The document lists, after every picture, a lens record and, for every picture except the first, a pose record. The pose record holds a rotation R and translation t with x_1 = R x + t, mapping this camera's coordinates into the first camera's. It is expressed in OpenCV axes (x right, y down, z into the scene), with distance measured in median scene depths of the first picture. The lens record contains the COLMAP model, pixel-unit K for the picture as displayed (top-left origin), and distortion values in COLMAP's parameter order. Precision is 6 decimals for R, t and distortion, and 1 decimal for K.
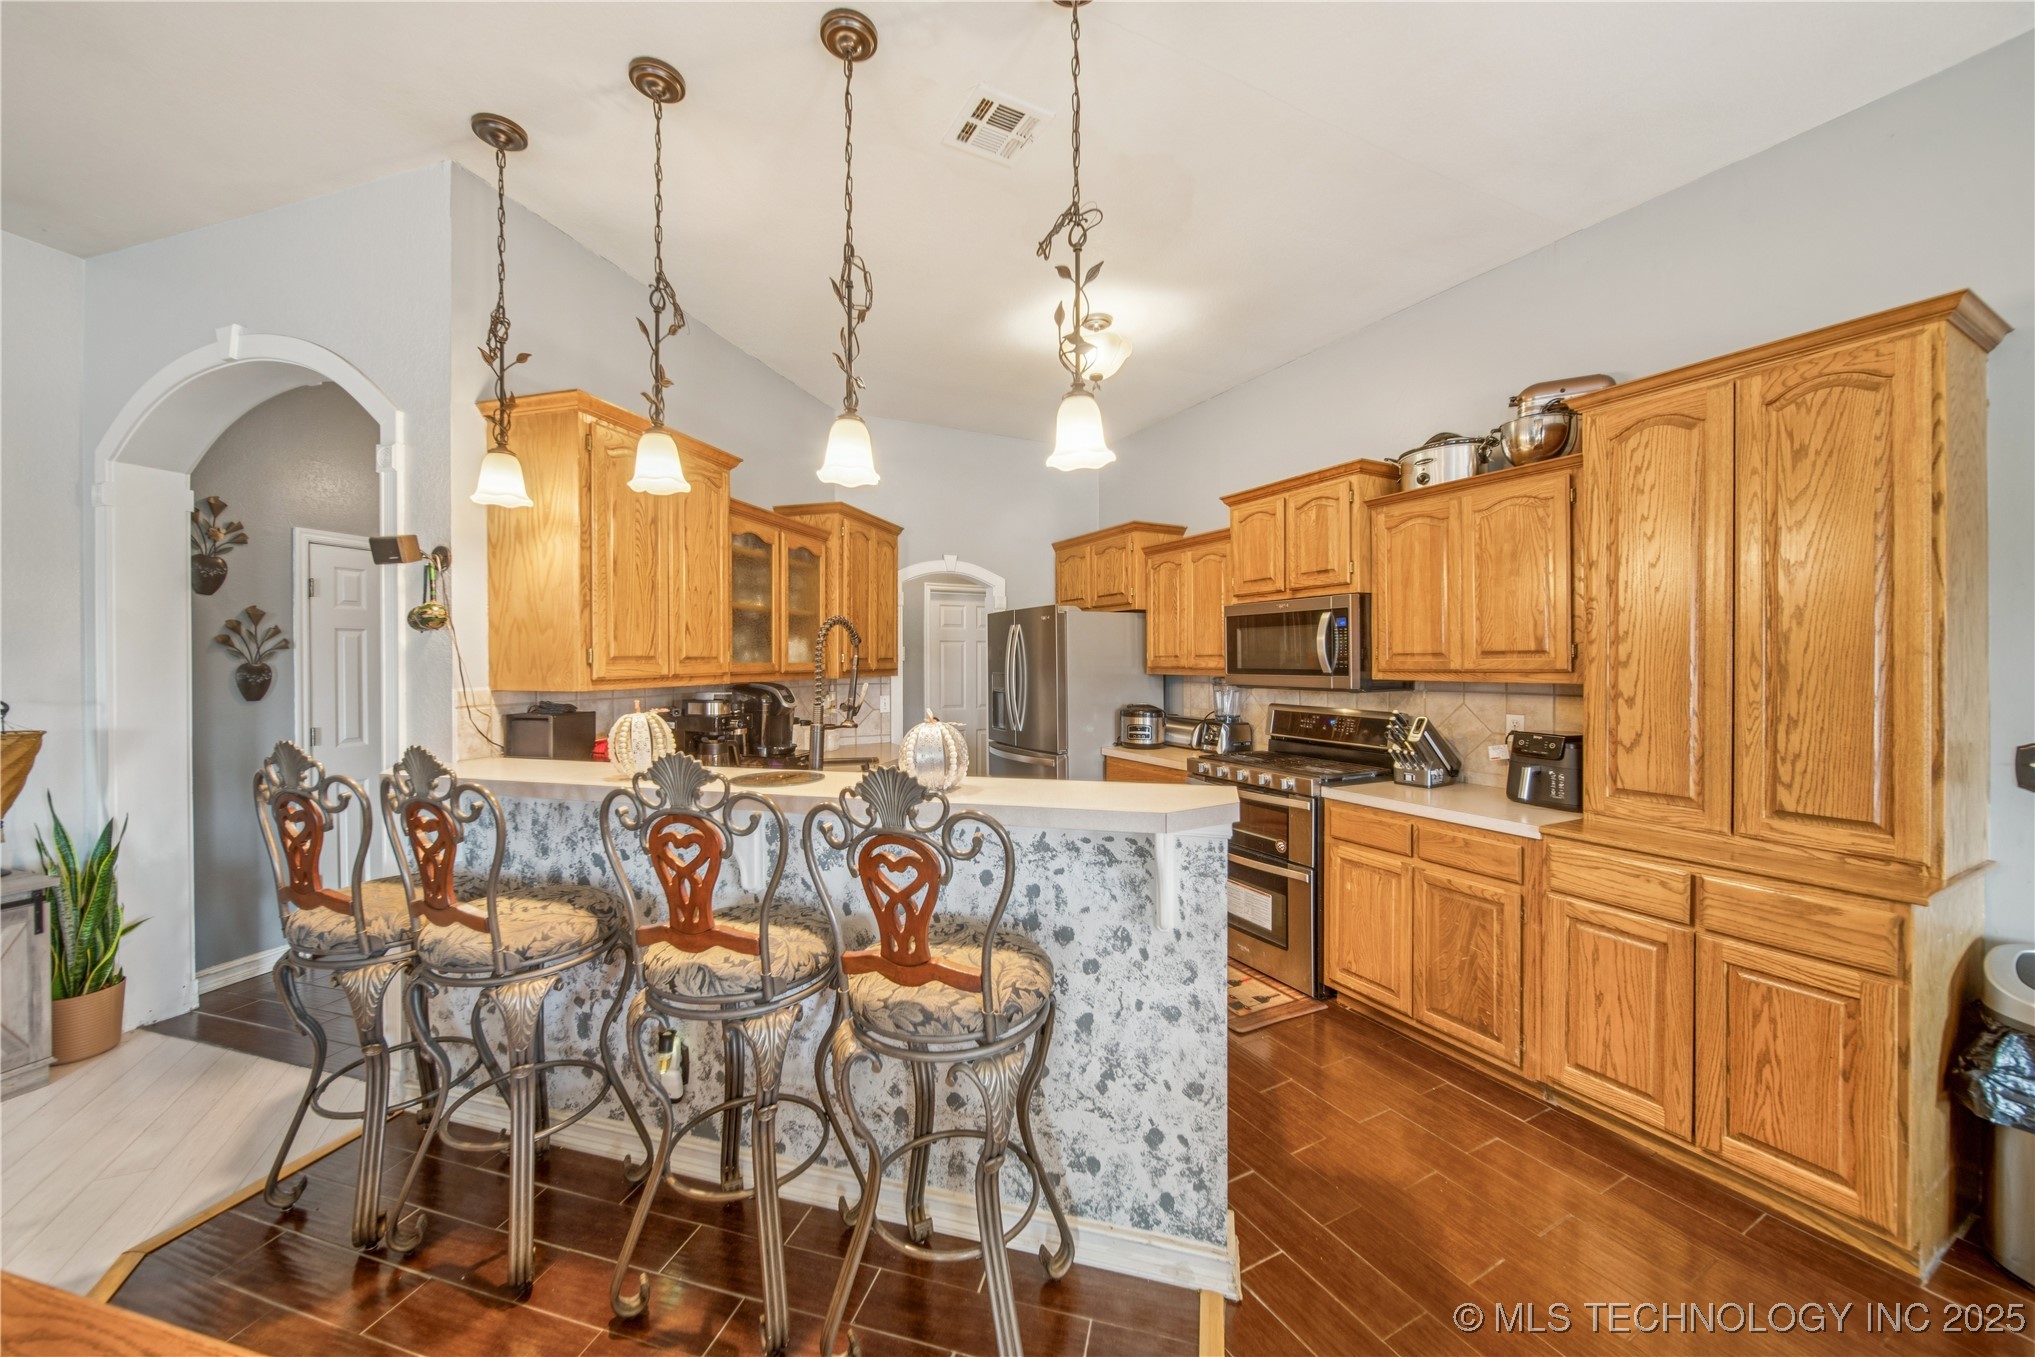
lens RADIAL K [[727.8, 0, 1015.1], [0, 727.8, 662.5], [0, 0, 1]] dist [-0.000338, -0.001883]
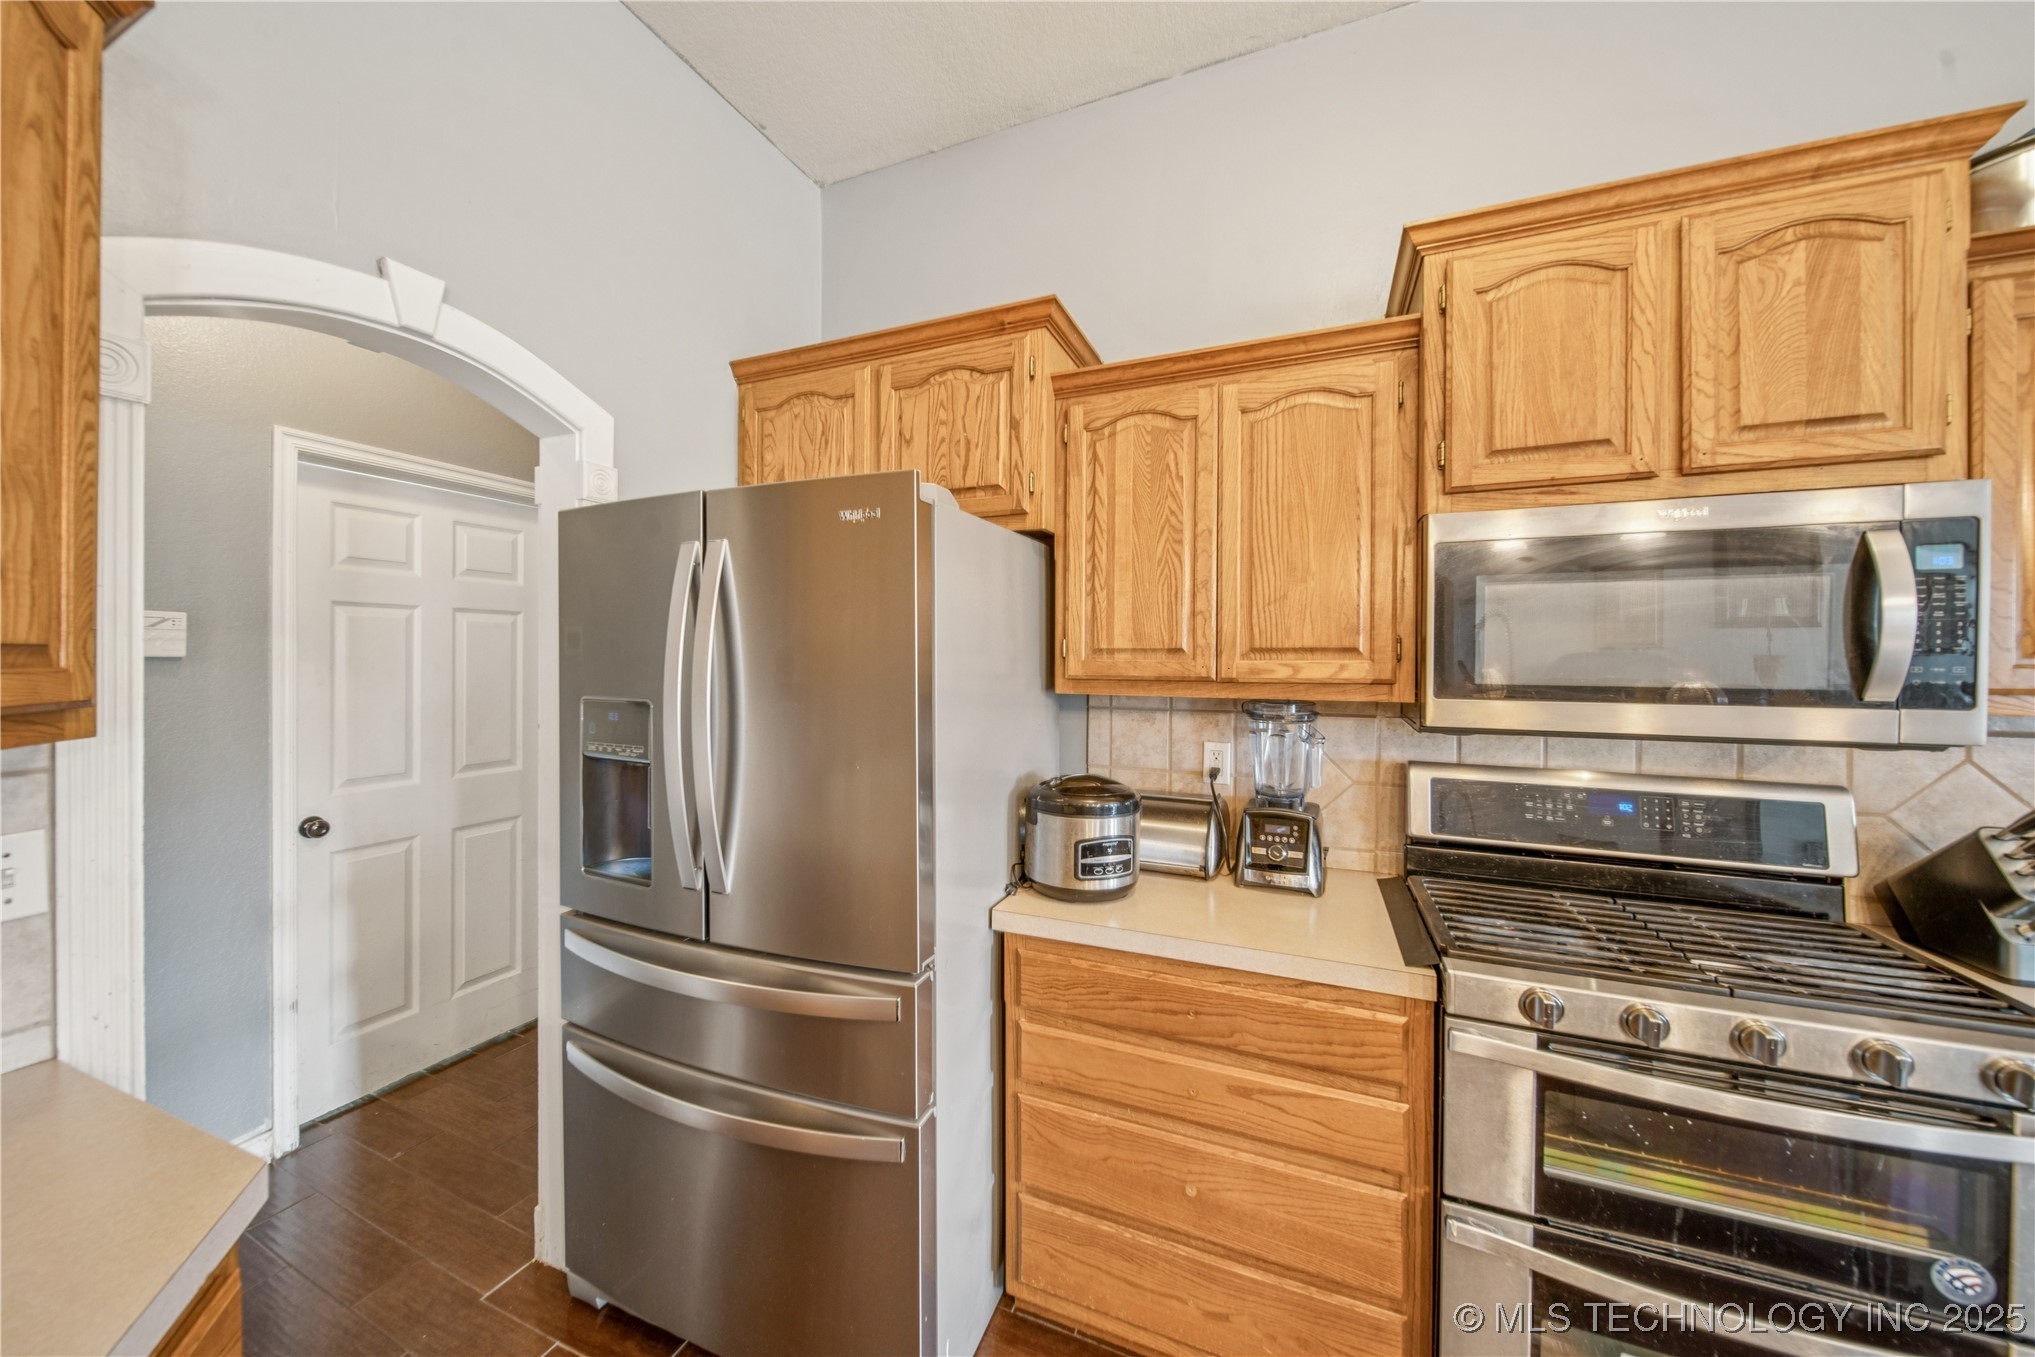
lens RADIAL K [[727.8, 0, 992.2], [0, 727.8, 658.7], [0, 0, 1]] dist [-0.000338, -0.001883]
pose [[0.784389, 0.001528, 0.620267, -0.143302], [-0.002598, 0.999996, 0.000822, -0.005674], [-0.620264, -0.002256, 0.784390, 1.053745]]
